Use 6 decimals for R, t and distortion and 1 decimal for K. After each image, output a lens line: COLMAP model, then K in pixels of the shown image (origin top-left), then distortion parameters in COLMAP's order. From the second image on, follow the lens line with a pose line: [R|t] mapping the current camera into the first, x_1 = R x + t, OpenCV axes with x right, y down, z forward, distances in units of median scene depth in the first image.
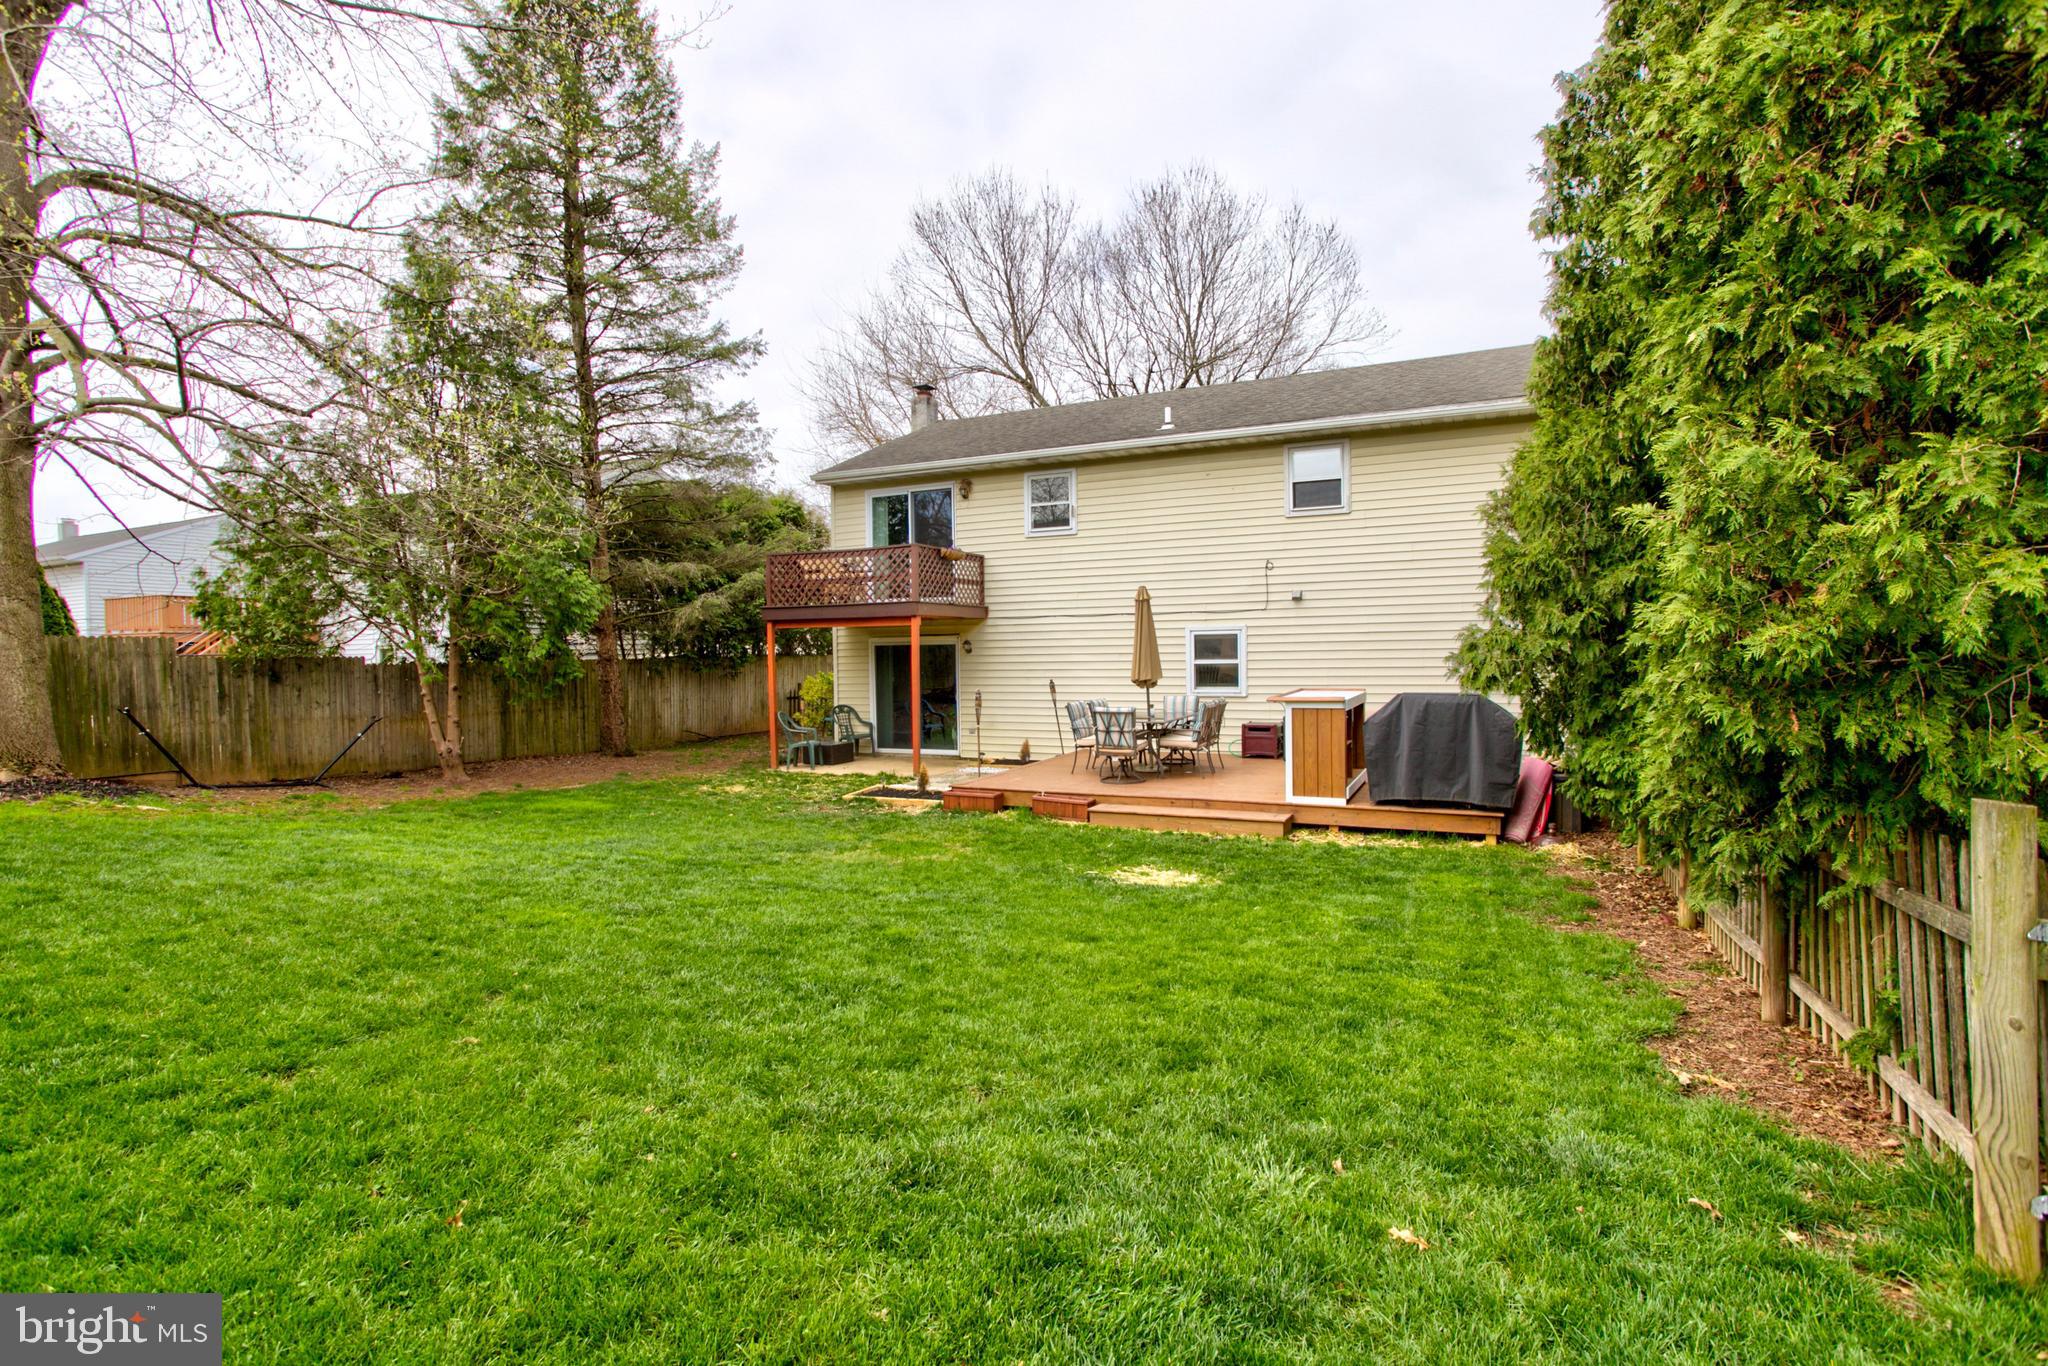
lens RADIAL K [[993.1, 0, 1025.5], [0, 993.1, 665.6], [0, 0, 1]] dist [-0.031299, 0.018298]
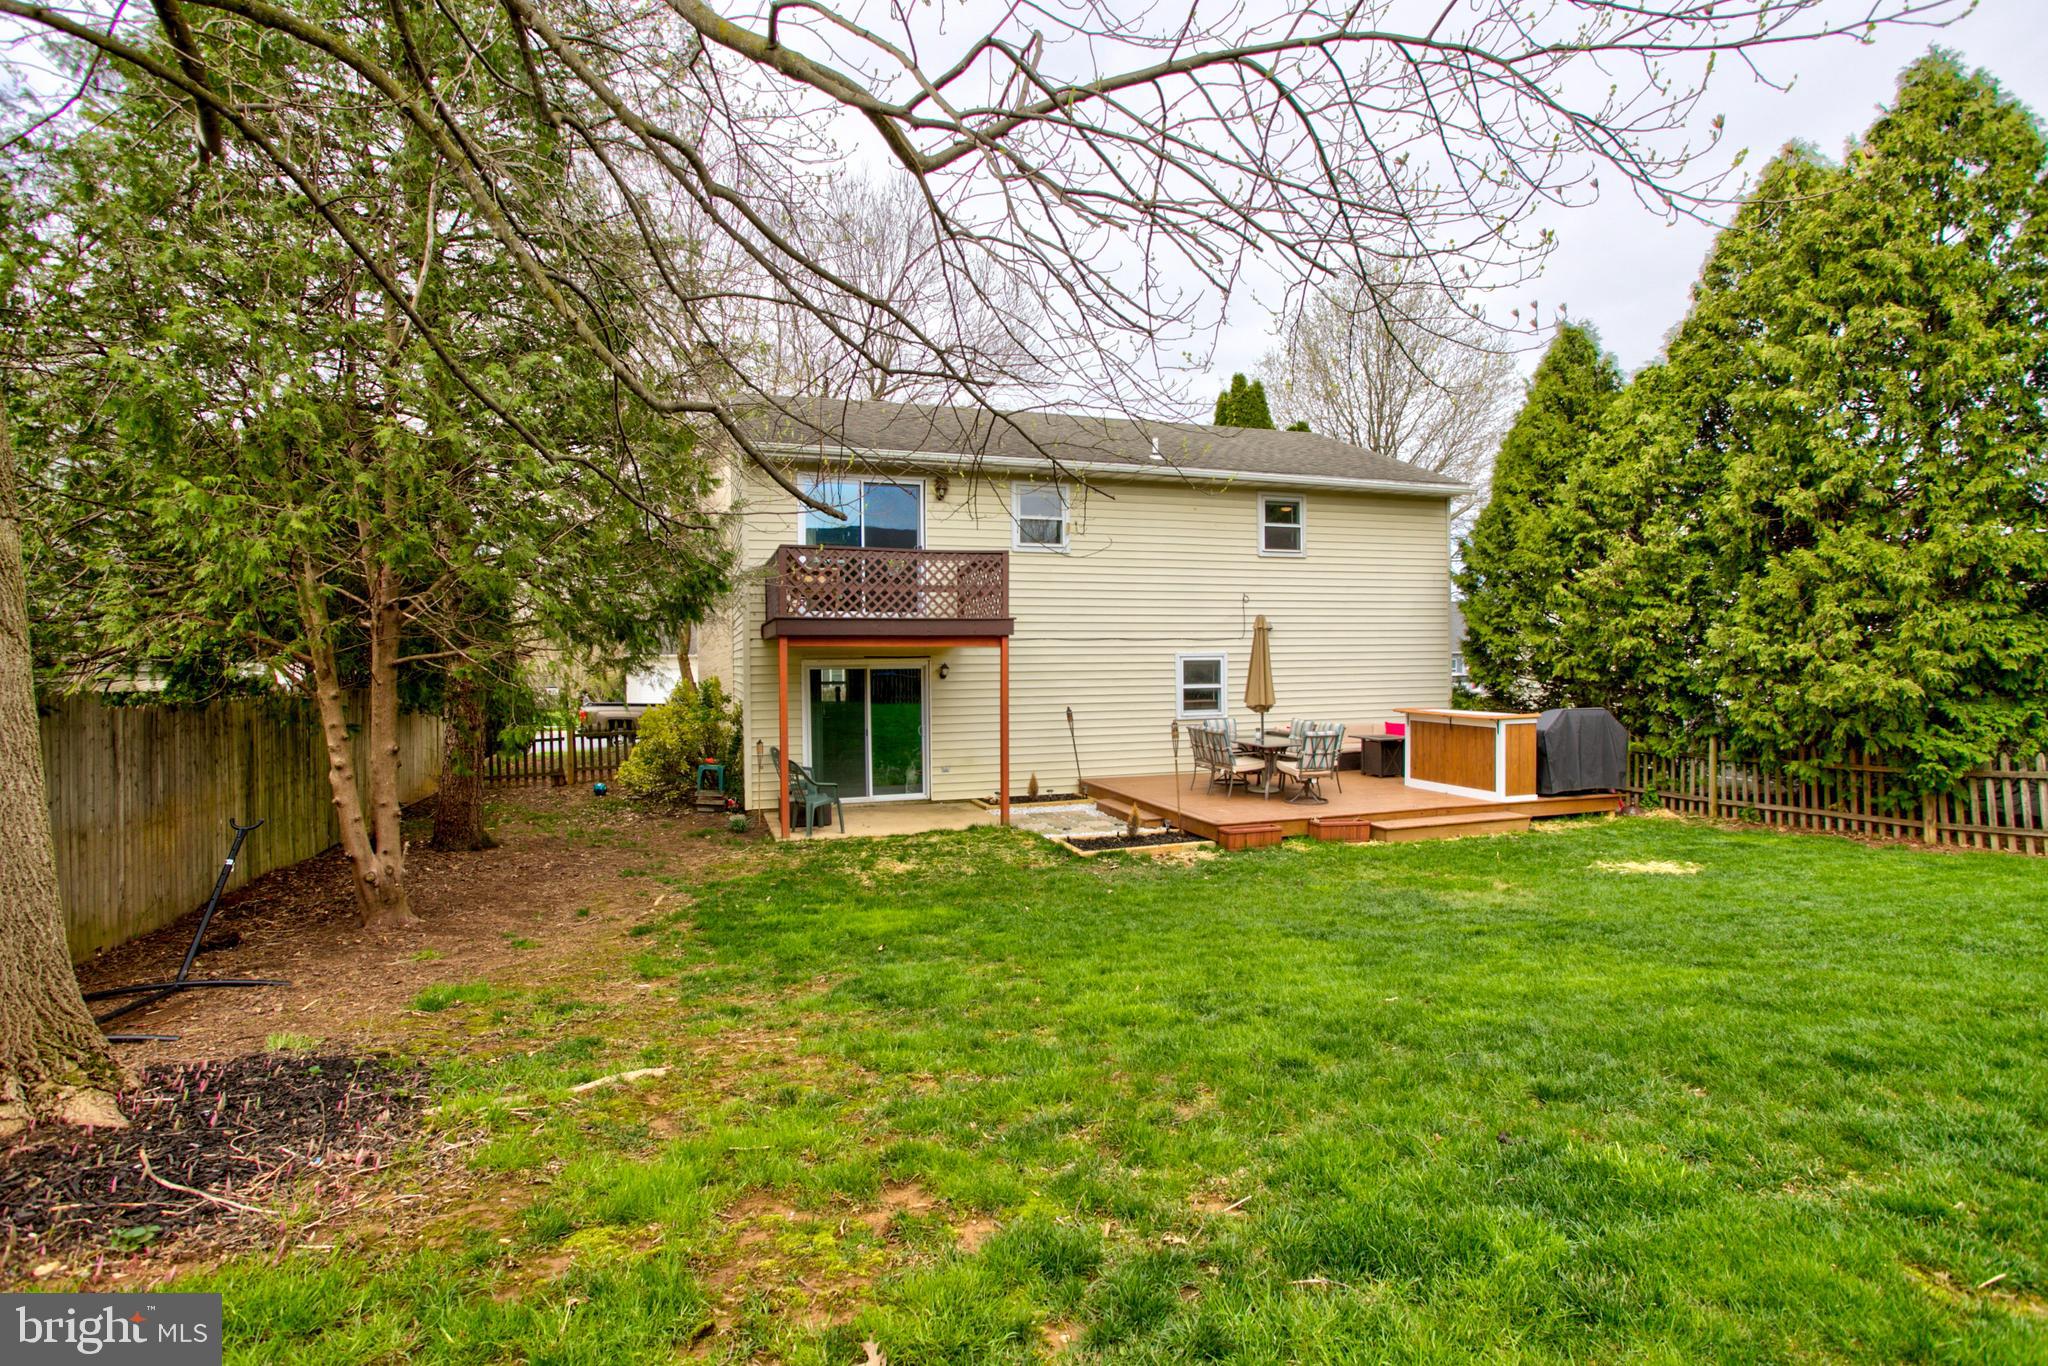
lens RADIAL K [[993.1, 0, 1025.1], [0, 993.1, 676.5], [0, 0, 1]] dist [-0.031299, 0.018298]
pose [[0.717489, -0.003624, 0.696561, -0.648345], [0.010163, 0.999934, -0.005265, -0.010049], [-0.696496, 0.010857, 0.717479, 0.352744]]
